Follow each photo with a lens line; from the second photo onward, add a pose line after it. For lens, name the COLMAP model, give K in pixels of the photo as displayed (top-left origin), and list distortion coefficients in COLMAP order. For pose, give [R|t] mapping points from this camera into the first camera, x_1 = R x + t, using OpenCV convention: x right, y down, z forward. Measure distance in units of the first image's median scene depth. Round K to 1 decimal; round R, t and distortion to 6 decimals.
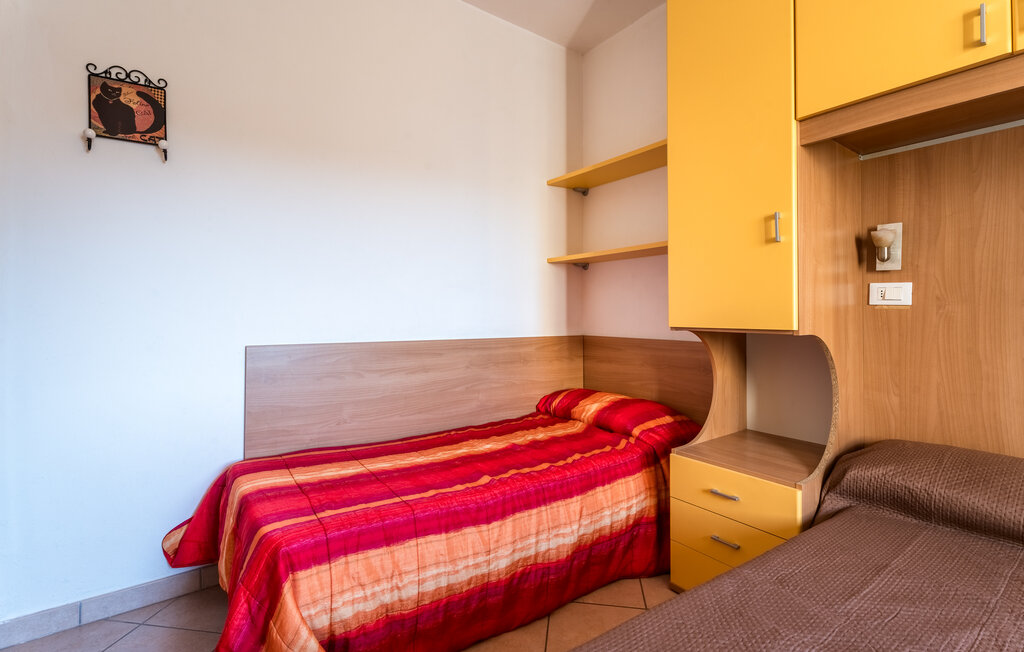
lens RADIAL K [[463.7, 0, 514.8], [0, 463.7, 305.5], [0, 0, 1]] dist [-0.000358, 0.000010]
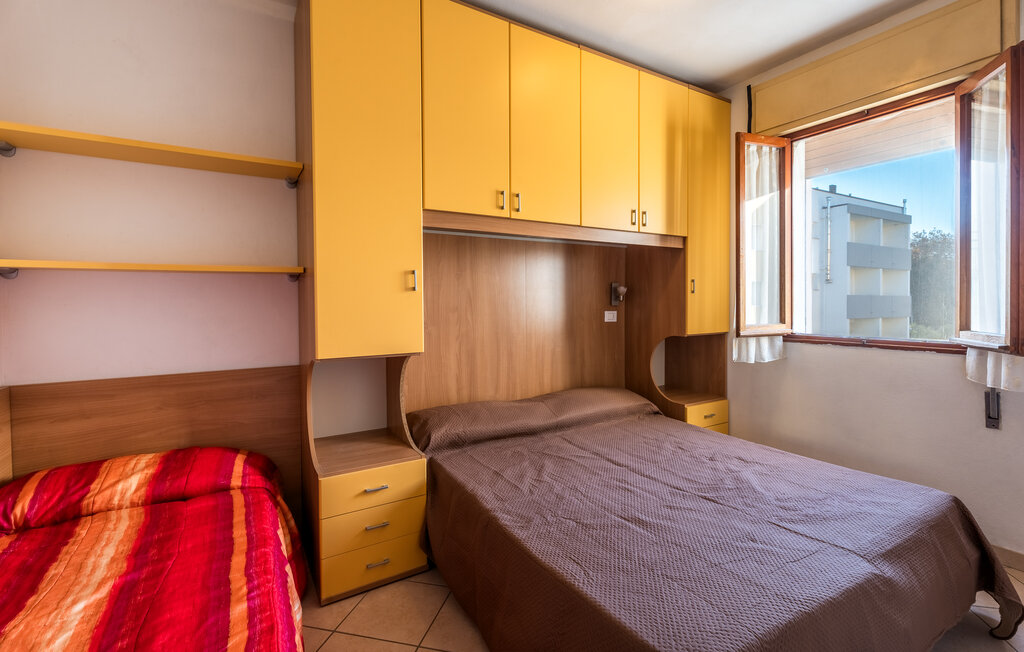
lens RADIAL K [[463.7, 0, 514.8], [0, 463.7, 305.5], [0, 0, 1]] dist [-0.000358, 0.000010]
pose [[0.072386, -0.013899, 0.997280, -0.724013], [-0.009783, 0.999845, 0.014645, -0.101822], [-0.997329, -0.010817, 0.072238, 0.516462]]
